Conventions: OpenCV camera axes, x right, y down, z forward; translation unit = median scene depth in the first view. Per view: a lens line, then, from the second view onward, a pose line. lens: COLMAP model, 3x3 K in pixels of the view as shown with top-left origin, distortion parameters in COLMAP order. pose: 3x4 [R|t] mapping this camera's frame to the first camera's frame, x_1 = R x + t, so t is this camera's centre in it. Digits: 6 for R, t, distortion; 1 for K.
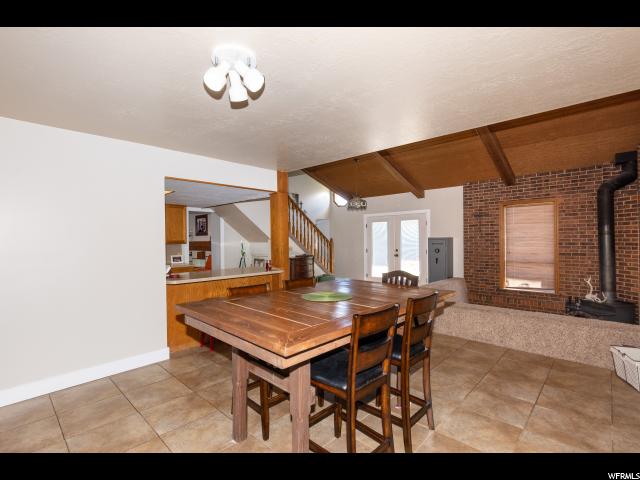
lens RADIAL K [[300.4, 0, 319.1], [0, 300.4, 240.3], [0, 0, 1]] dist [-0.000758, -0.001901]
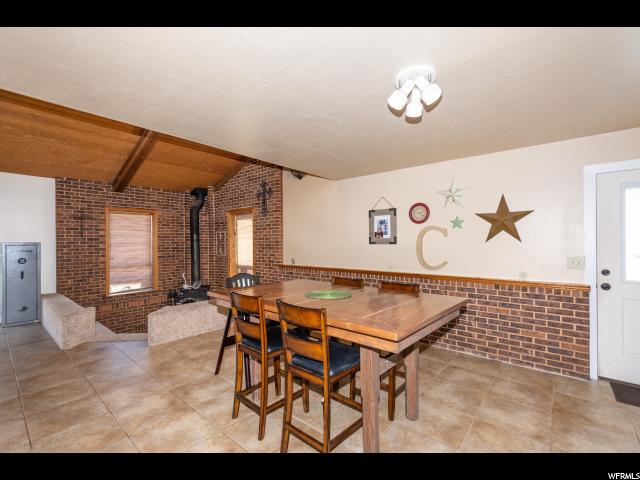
lens RADIAL K [[295.6, 0, 322.9], [0, 295.6, 241.4], [0, 0, 1]] dist [0.001079, -0.001869]
pose [[-0.058113, 0.010169, 0.998258, -0.402431], [0.005492, 0.999936, -0.009866, -0.001313], [-0.998295, 0.004909, -0.058165, 0.373585]]
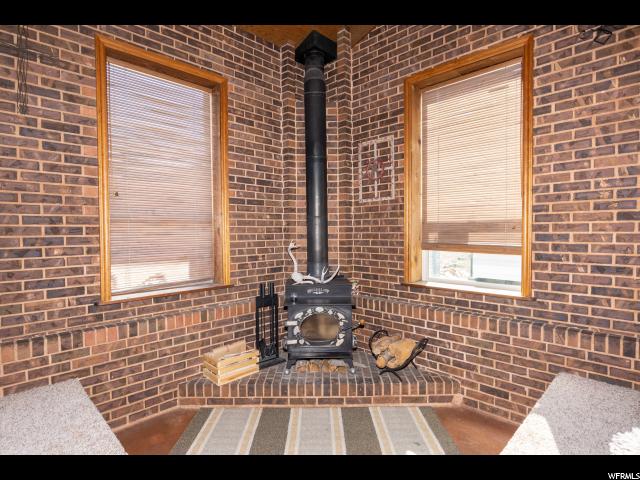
lens RADIAL K [[332.9, 0, 320.2], [0, 332.9, 238.4], [0, 0, 1]] dist [0.000863, -0.002994]
pose [[0.016767, -0.011312, 0.999795, 0.255304], [0.004620, 0.999926, 0.011236, 0.093449], [-0.999849, 0.004431, 0.016818, 0.785938]]
